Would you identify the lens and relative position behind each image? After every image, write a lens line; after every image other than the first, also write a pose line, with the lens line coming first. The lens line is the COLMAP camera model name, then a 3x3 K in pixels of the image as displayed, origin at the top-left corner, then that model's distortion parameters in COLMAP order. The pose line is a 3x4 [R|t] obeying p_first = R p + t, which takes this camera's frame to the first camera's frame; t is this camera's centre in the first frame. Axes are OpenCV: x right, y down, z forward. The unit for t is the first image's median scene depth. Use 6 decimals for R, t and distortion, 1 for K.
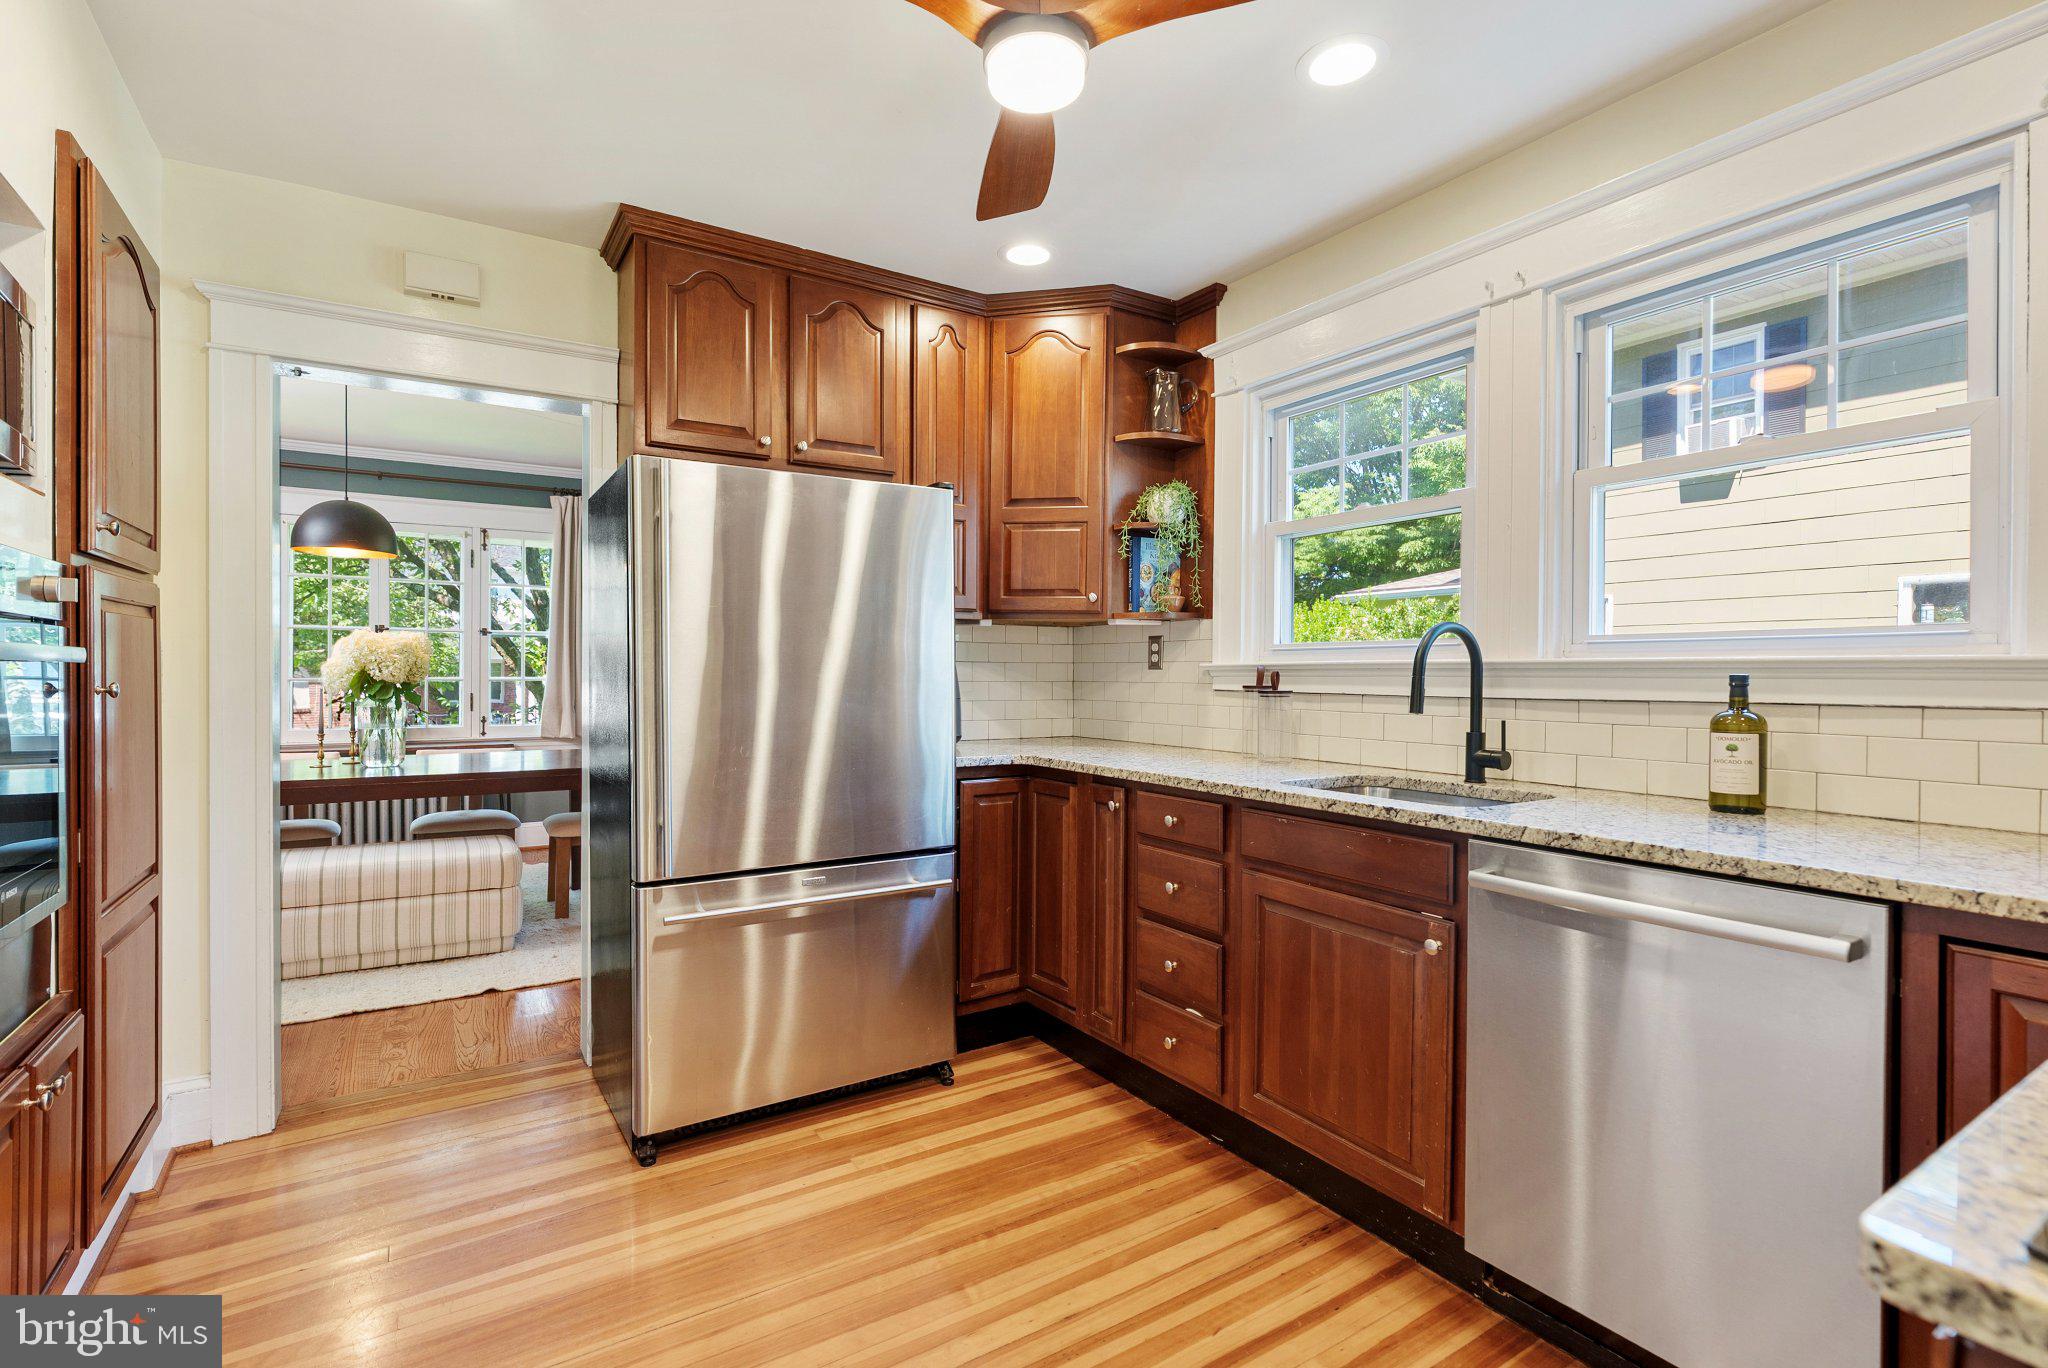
lens RADIAL K [[938.4, 0, 1024.0], [0, 938.4, 684.0], [0, 0, 1]] dist [0.001908, 0.000186]
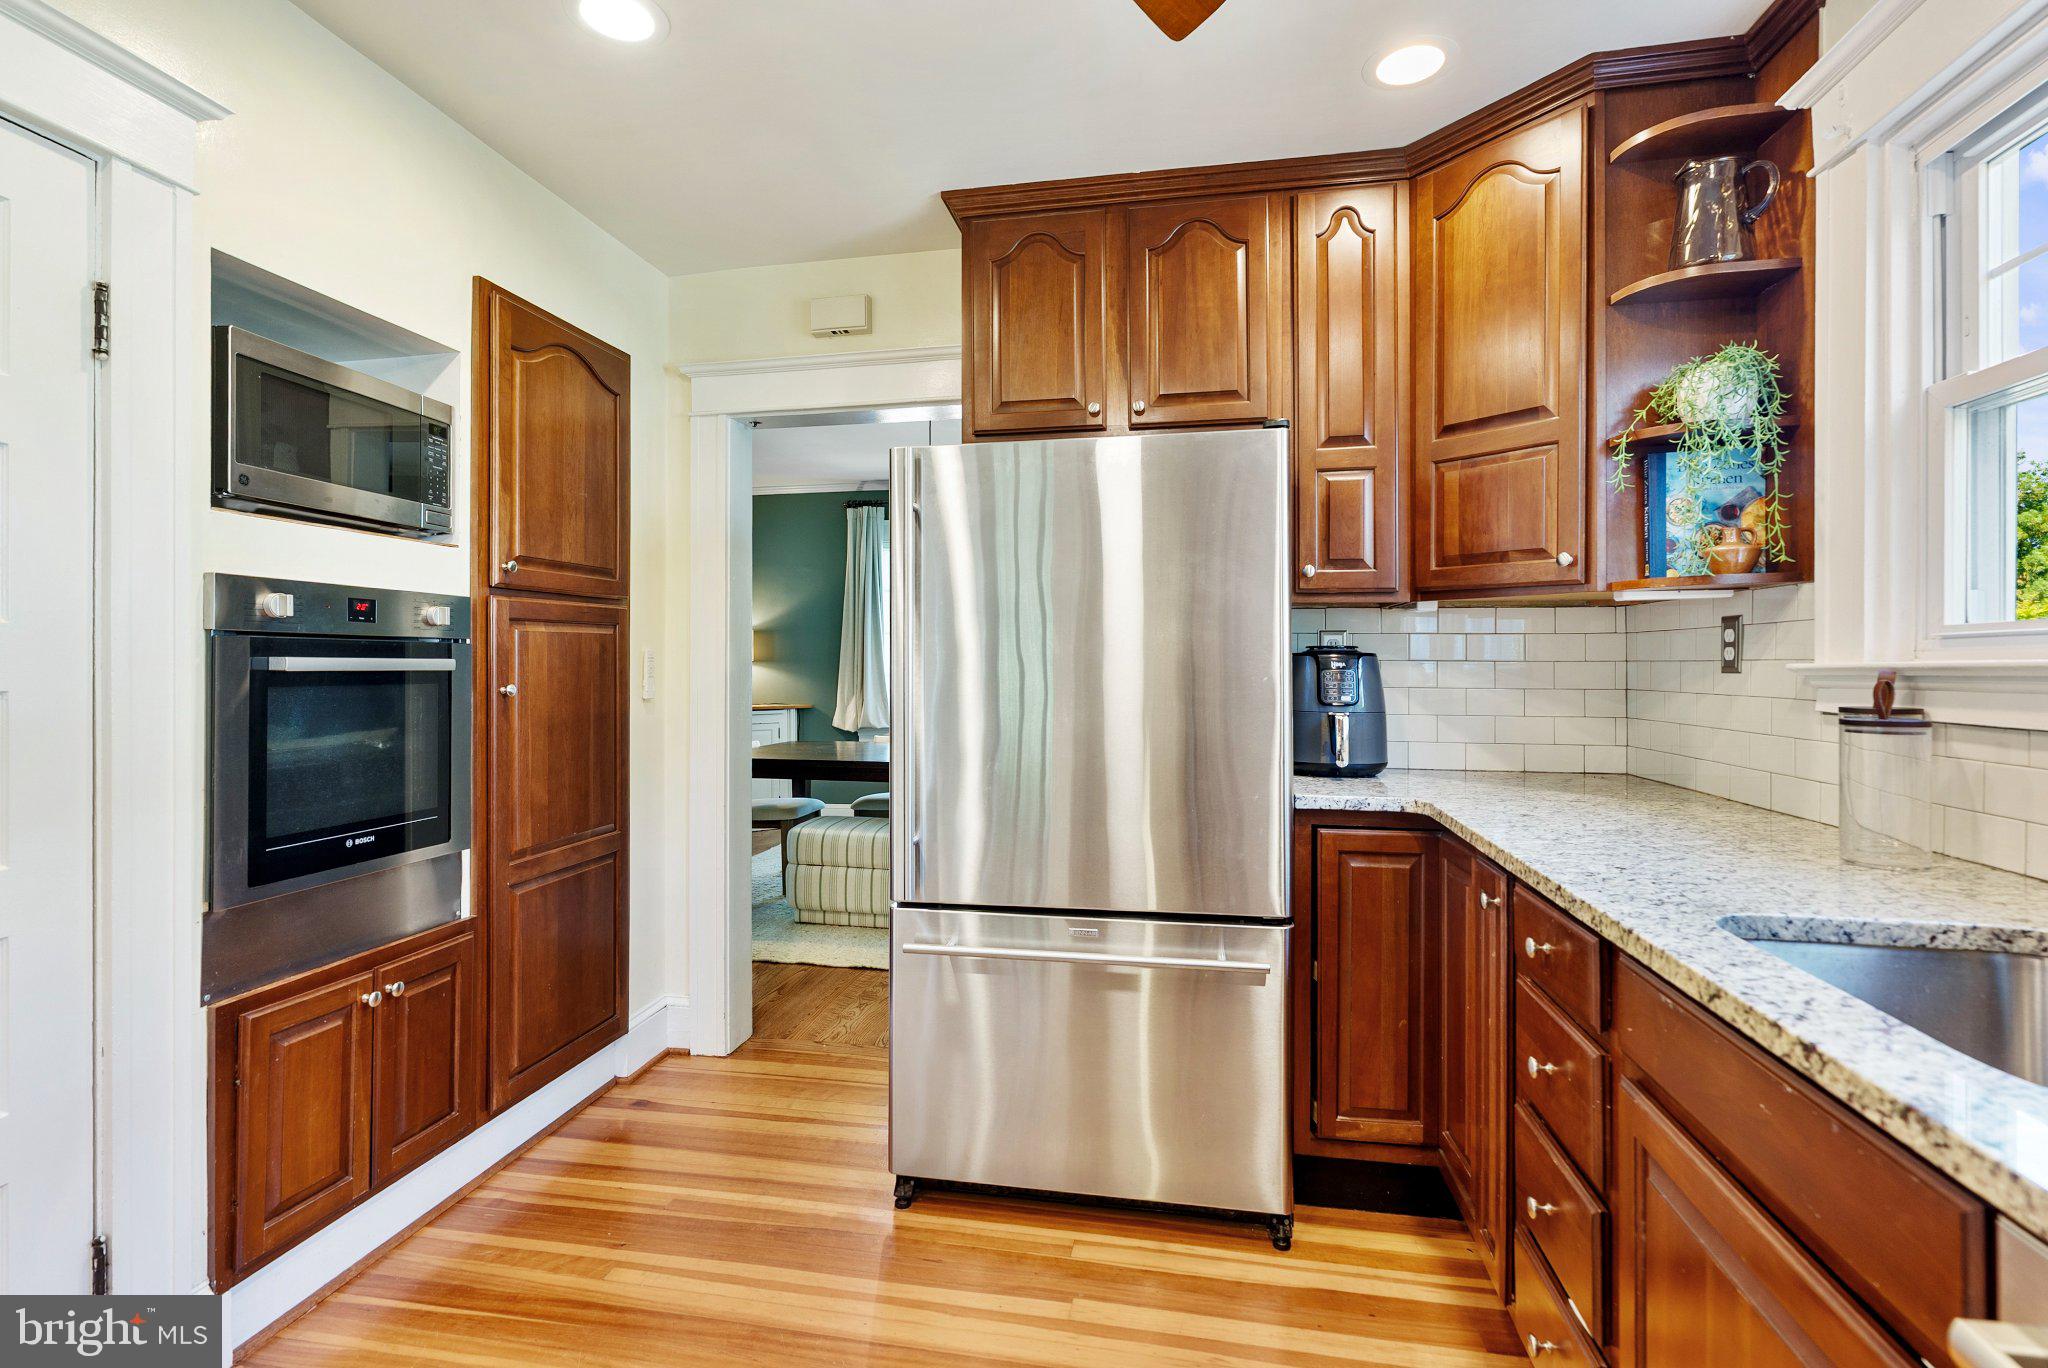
lens RADIAL K [[961.1, 0, 981.8], [0, 961.1, 661.6], [0, 0, 1]] dist [0.002729, -0.000205]
pose [[0.726204, -0.004164, -0.687467, 0.242387], [-0.008074, 0.999861, -0.014585, -0.011342], [0.687432, 0.016142, 0.726069, 0.272430]]
